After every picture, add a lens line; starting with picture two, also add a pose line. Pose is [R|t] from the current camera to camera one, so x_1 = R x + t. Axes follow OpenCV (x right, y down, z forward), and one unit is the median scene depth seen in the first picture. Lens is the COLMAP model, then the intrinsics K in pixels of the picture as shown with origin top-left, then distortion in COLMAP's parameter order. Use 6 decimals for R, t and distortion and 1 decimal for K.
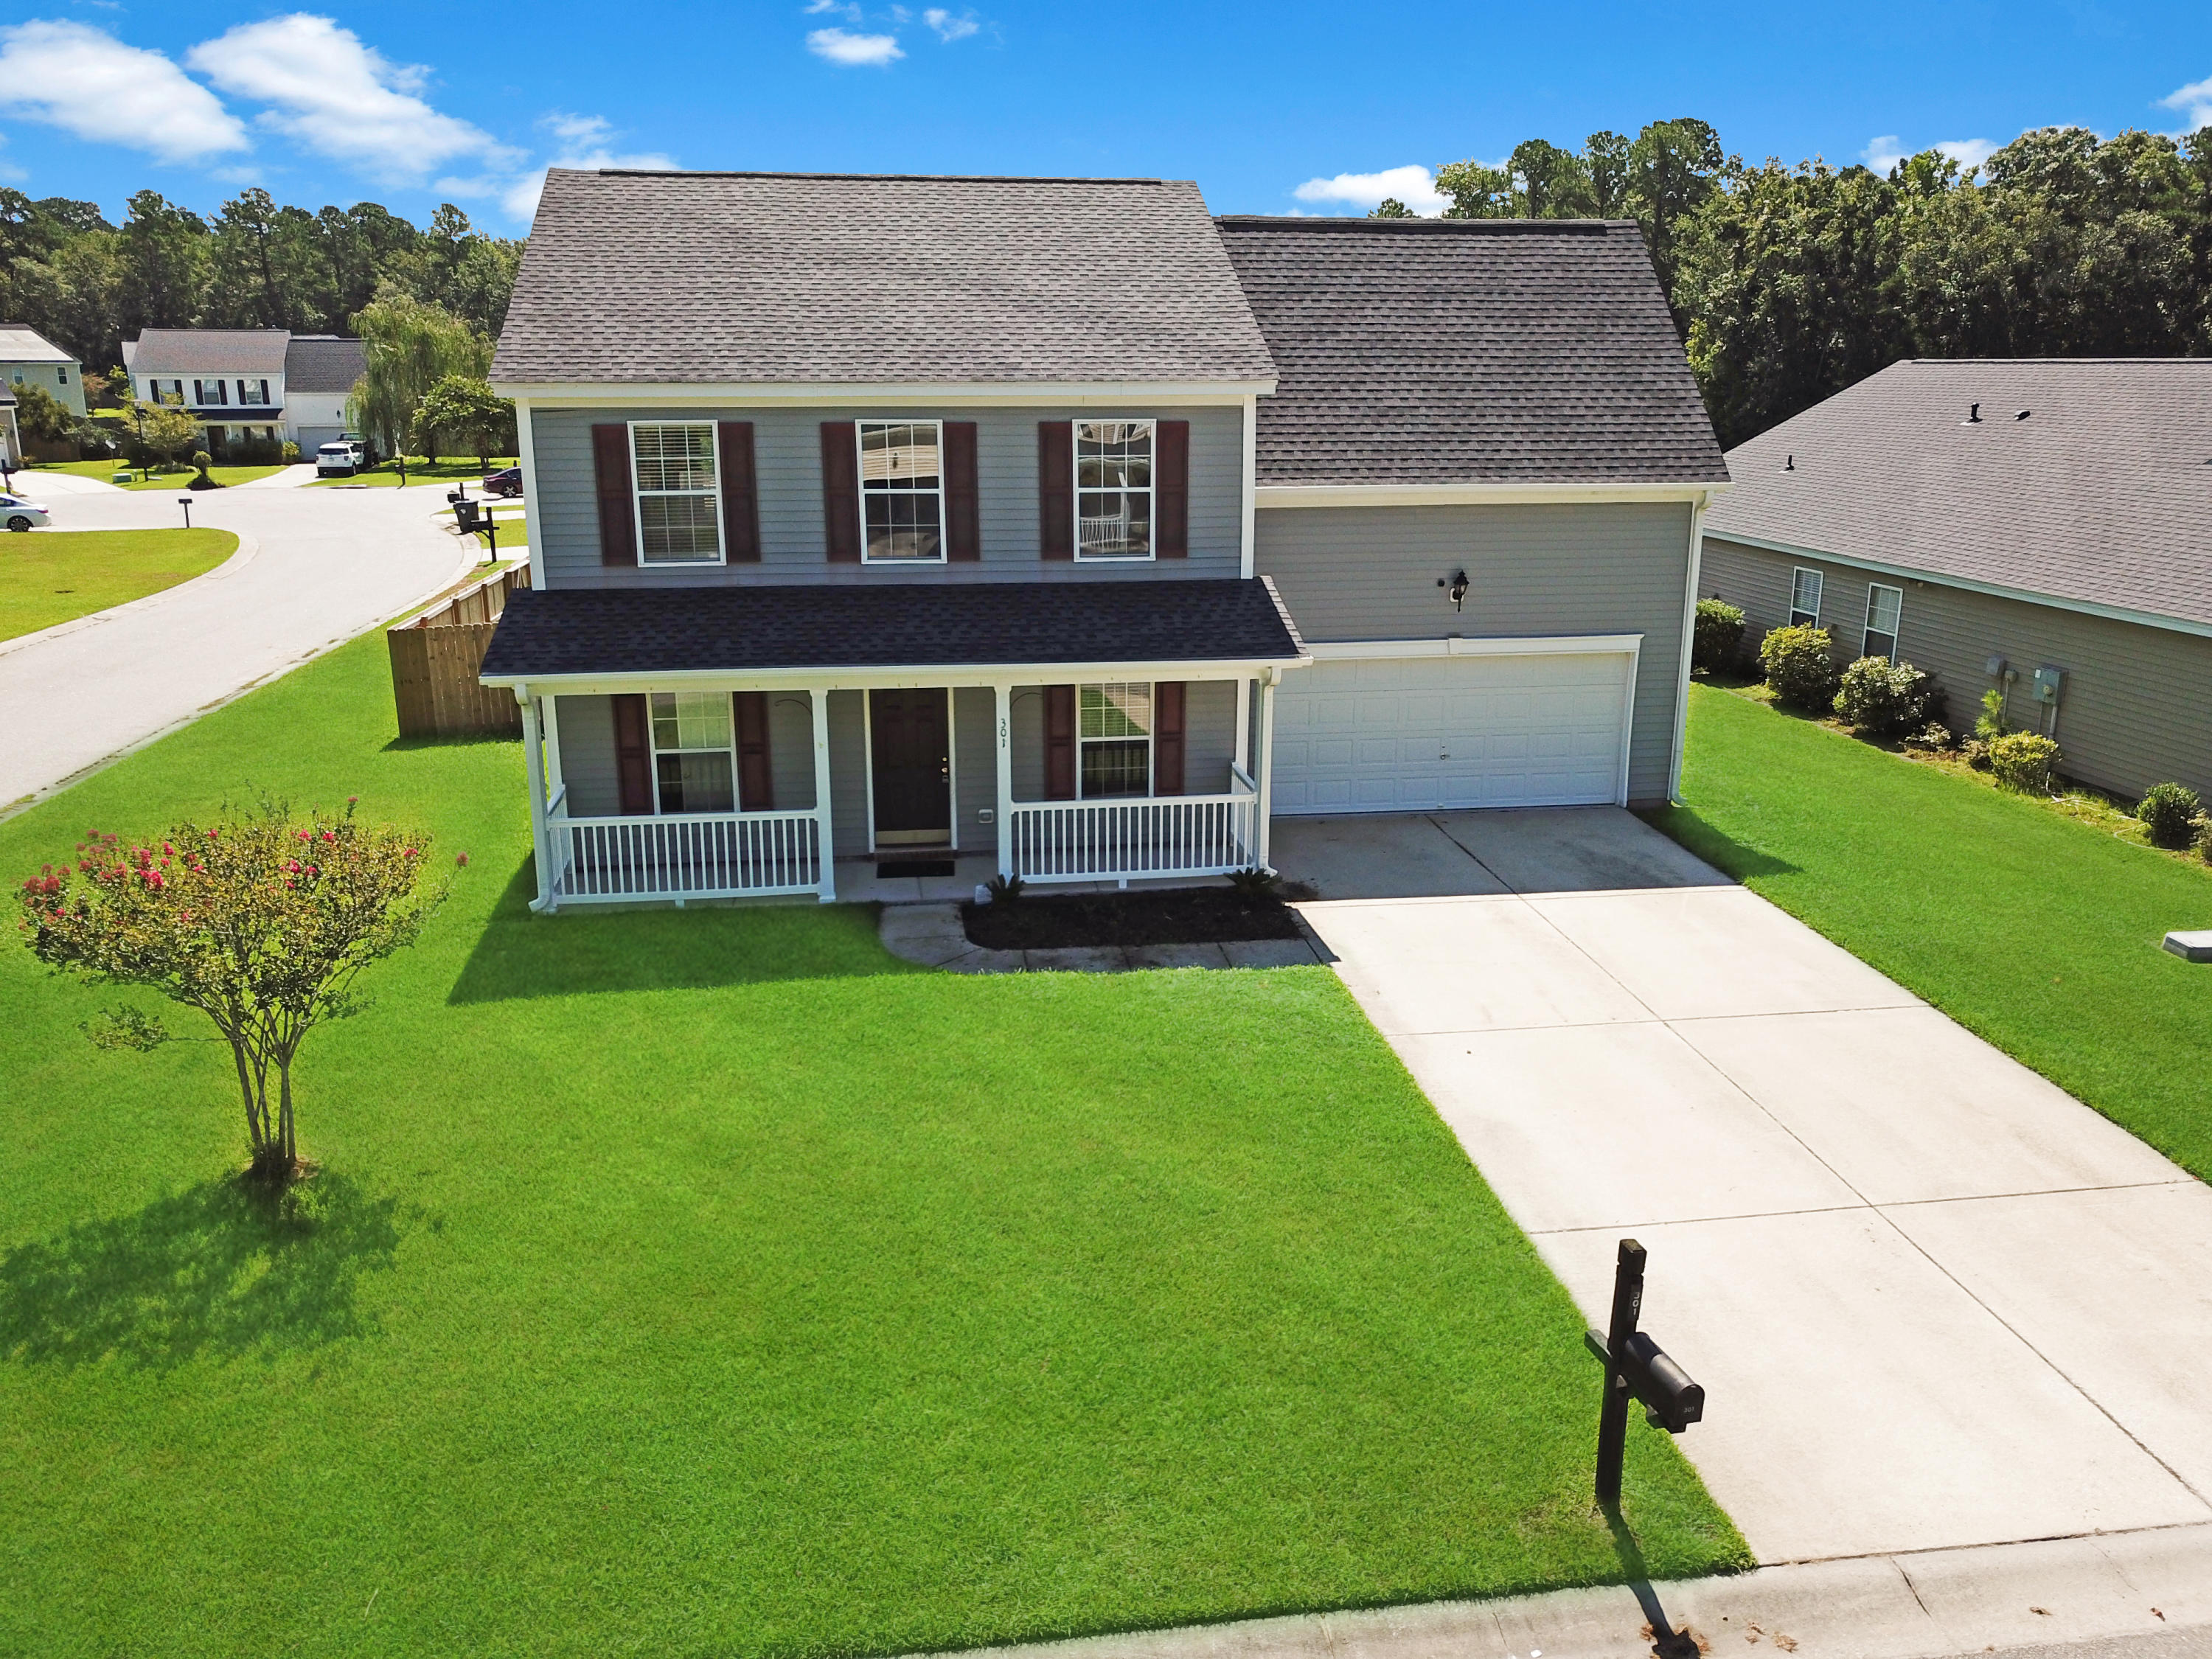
lens RADIAL K [[1706.6, 0, 1112.2], [0, 1706.6, 829.9], [0, 0, 1]] dist [-0.009311, 0.019887]
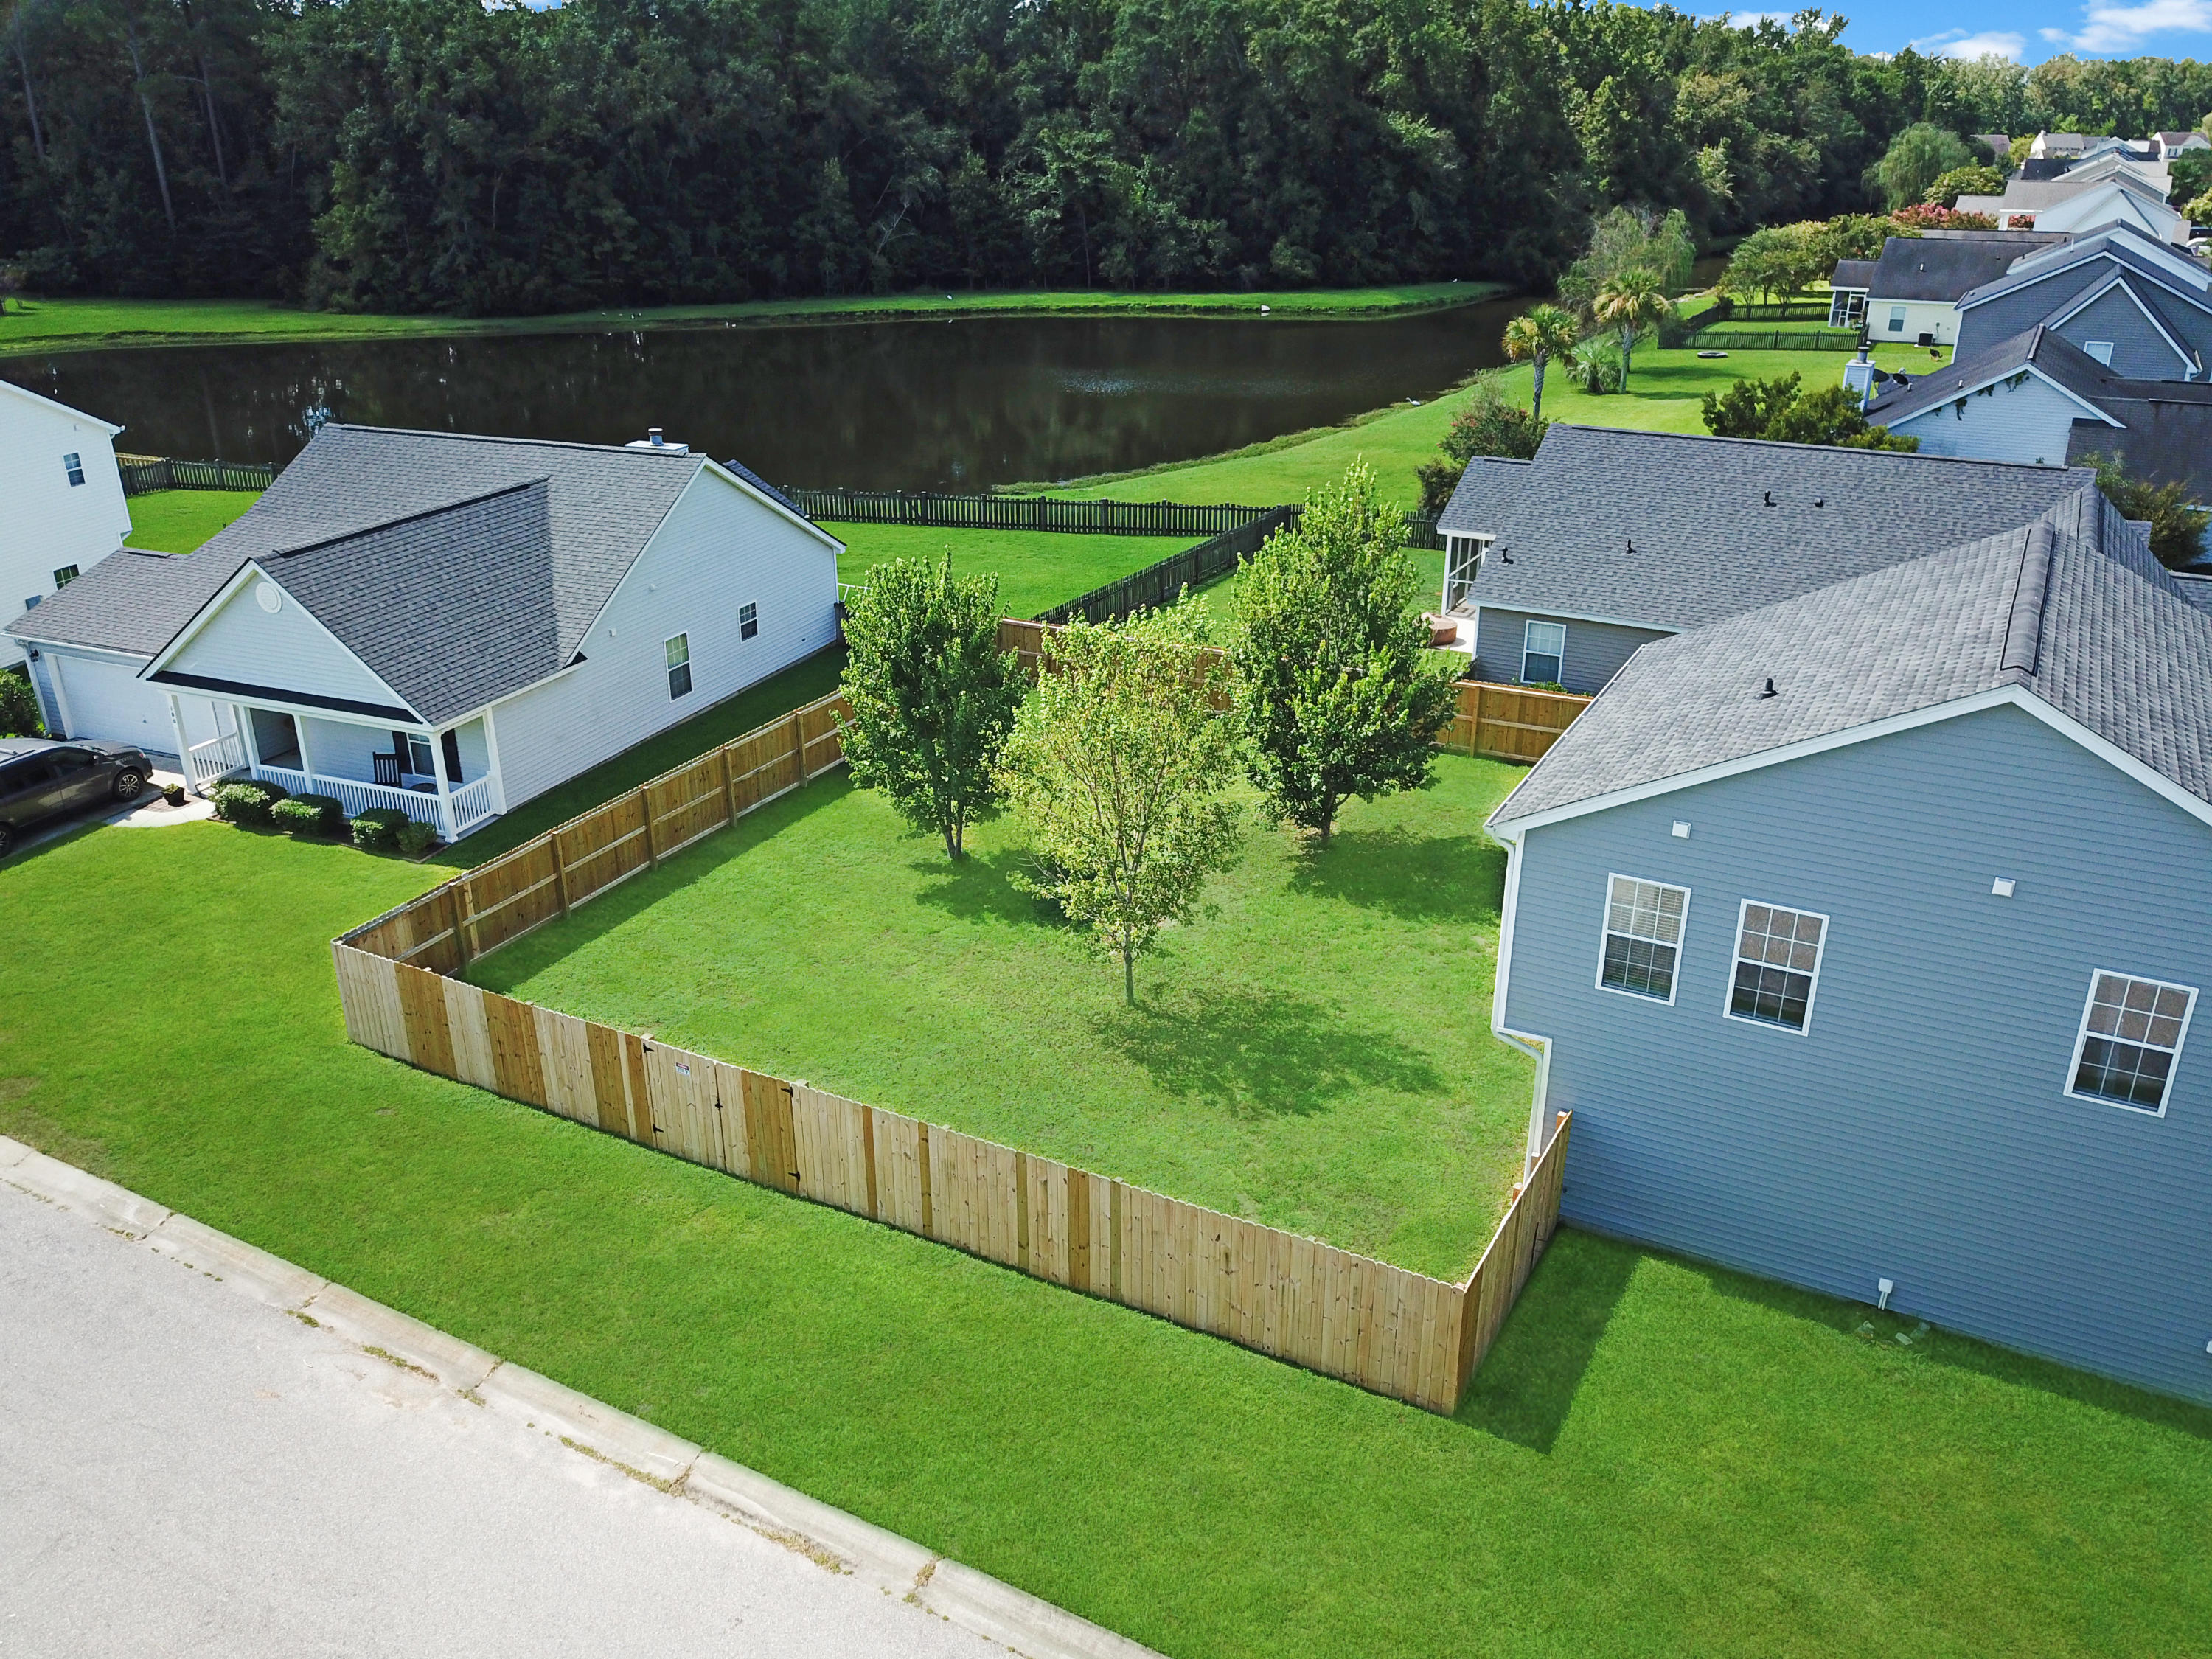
lens RADIAL K [[1706.6, 0, 1104.6], [0, 1706.6, 826.8], [0, 0, 1]] dist [-0.009311, 0.019887]
pose [[0.597970, -0.313663, 0.737595, -1.026262], [0.209601, 0.949419, 0.233818, -0.520014], [-0.773627, 0.014784, 0.633469, 0.720732]]
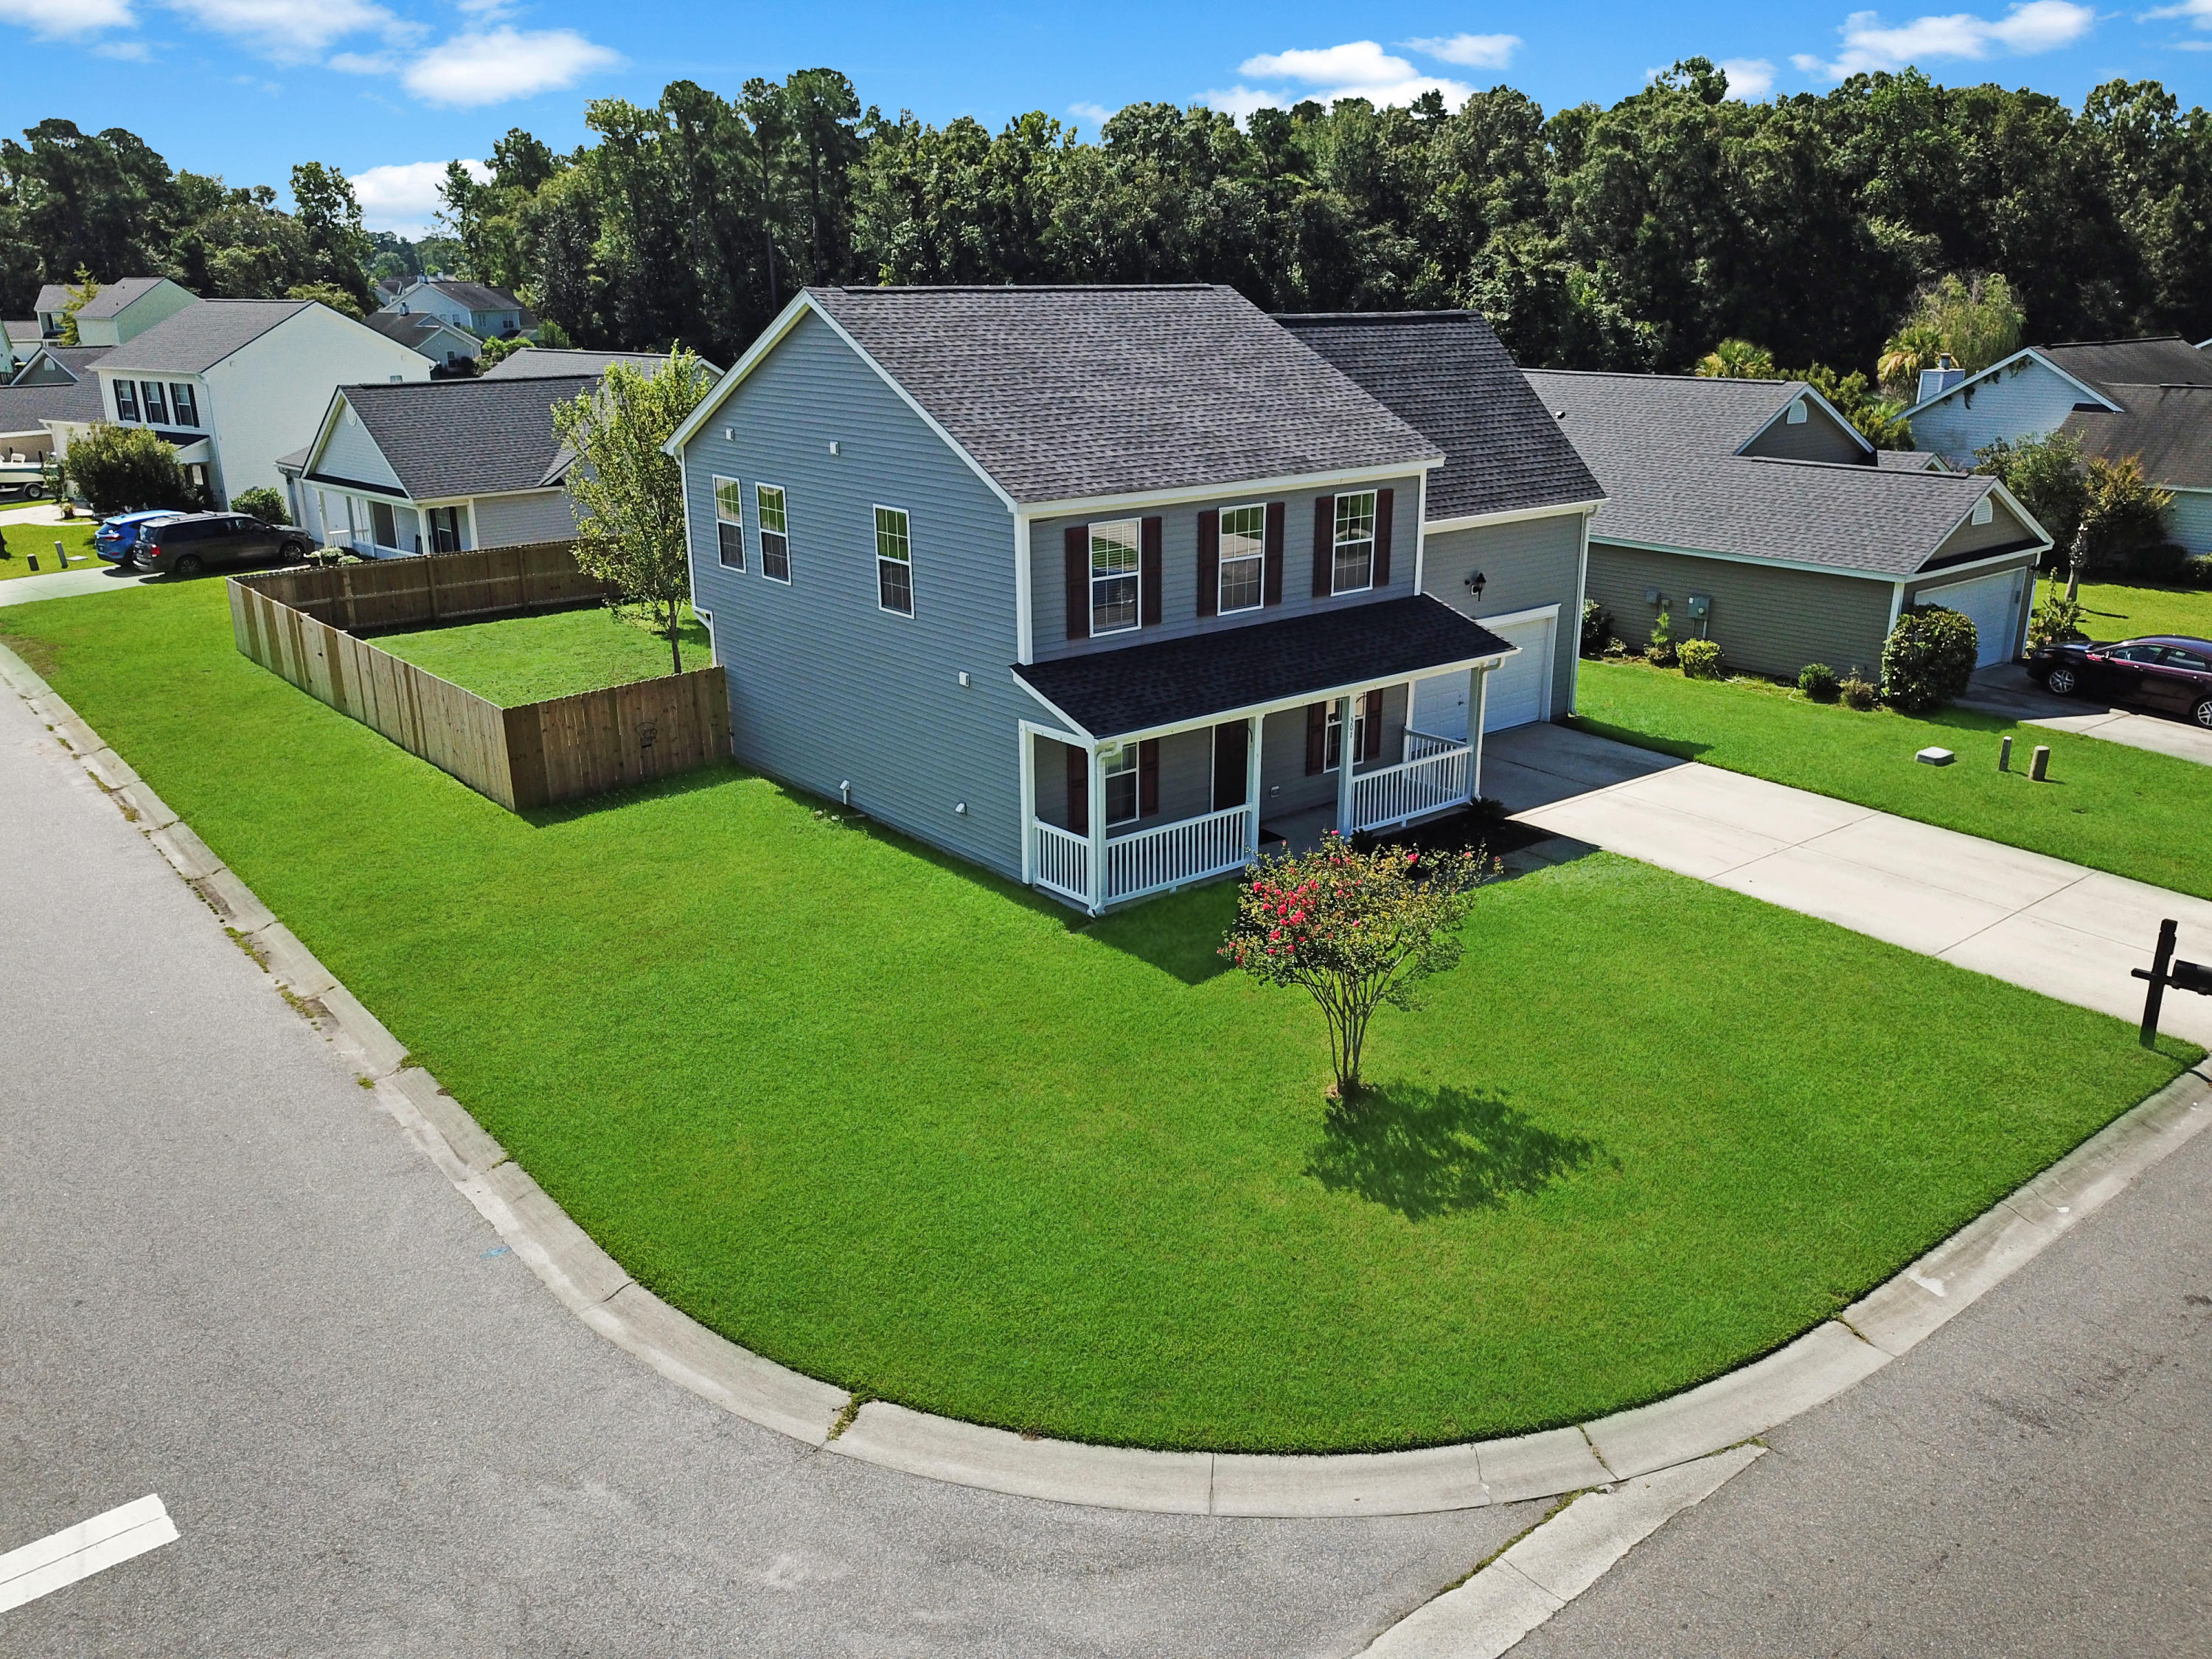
lens RADIAL K [[1706.6, 0, 1115.7], [0, 1706.6, 833.9], [0, 0, 1]] dist [-0.009311, 0.019887]
pose [[0.856820, -0.164113, 0.488801, -0.665070], [0.139971, 0.986428, 0.085835, -0.085182], [-0.496254, -0.005127, 0.868162, -0.078920]]
